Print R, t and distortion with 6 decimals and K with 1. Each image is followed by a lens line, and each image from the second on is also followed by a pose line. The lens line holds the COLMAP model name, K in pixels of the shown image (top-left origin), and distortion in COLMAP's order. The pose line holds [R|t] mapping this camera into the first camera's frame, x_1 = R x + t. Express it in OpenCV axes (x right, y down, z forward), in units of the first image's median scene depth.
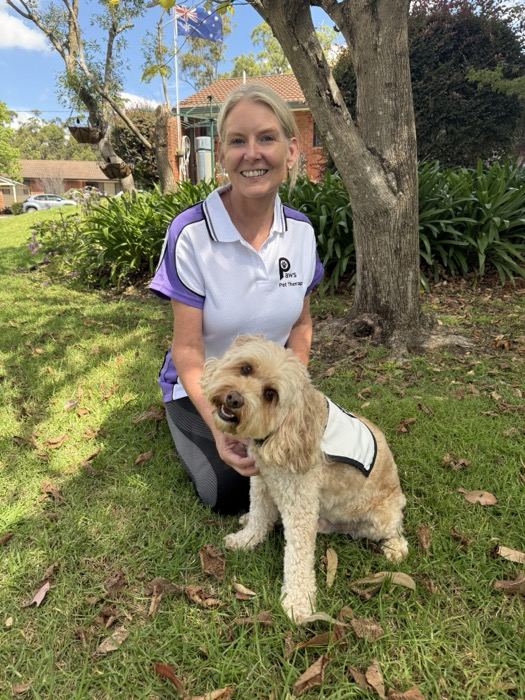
lens RADIAL K [[507.9, 0, 257.7], [0, 507.9, 351.7], [0, 0, 1]] dist [0.043018, -0.045163]
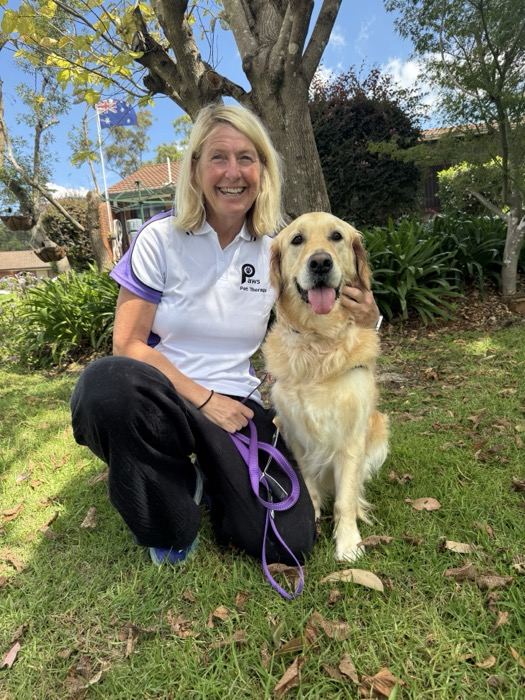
lens RADIAL K [[507.9, 0, 257.7], [0, 507.9, 351.7], [0, 0, 1]] dist [0.043018, -0.045163]
pose [[0.988722, -0.100340, 0.111182, -0.001707], [0.114356, 0.985180, -0.127839, 0.019122], [-0.096707, 0.139112, 0.985543, -0.023409]]
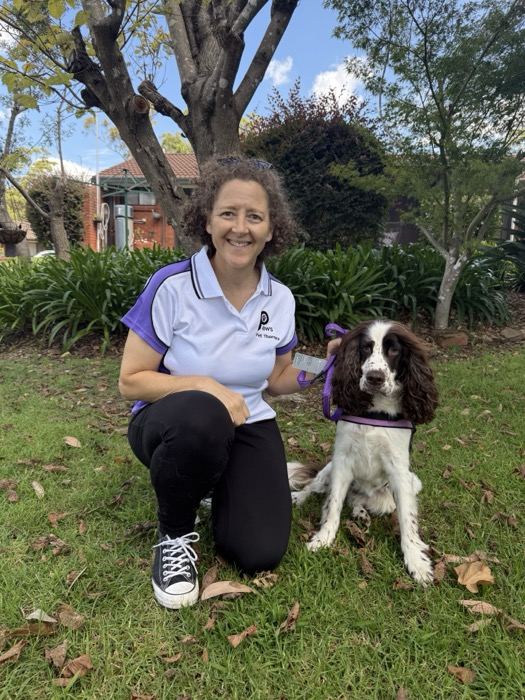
lens RADIAL K [[507.9, 0, 257.7], [0, 507.9, 351.7], [0, 0, 1]] dist [0.043018, -0.045163]
pose [[0.990136, 0.015512, 0.139247, 0.096644], [0.001696, 0.992452, -0.122620, 0.010578], [-0.140098, 0.121647, 0.982637, -0.078866]]
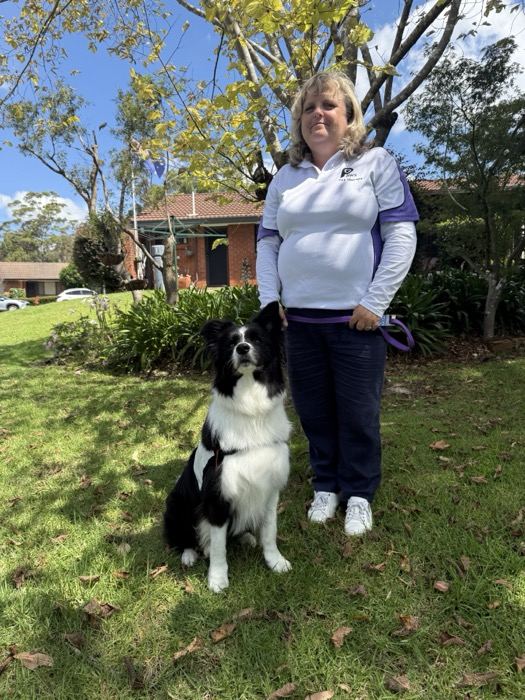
lens RADIAL K [[507.9, 0, 257.7], [0, 507.9, 351.7], [0, 0, 1]] dist [0.043018, -0.045163]
pose [[0.990746, -0.037663, 0.130398, -0.164060], [0.059724, 0.983692, -0.169658, 0.064205], [-0.121882, 0.175876, 0.976838, -0.327494]]
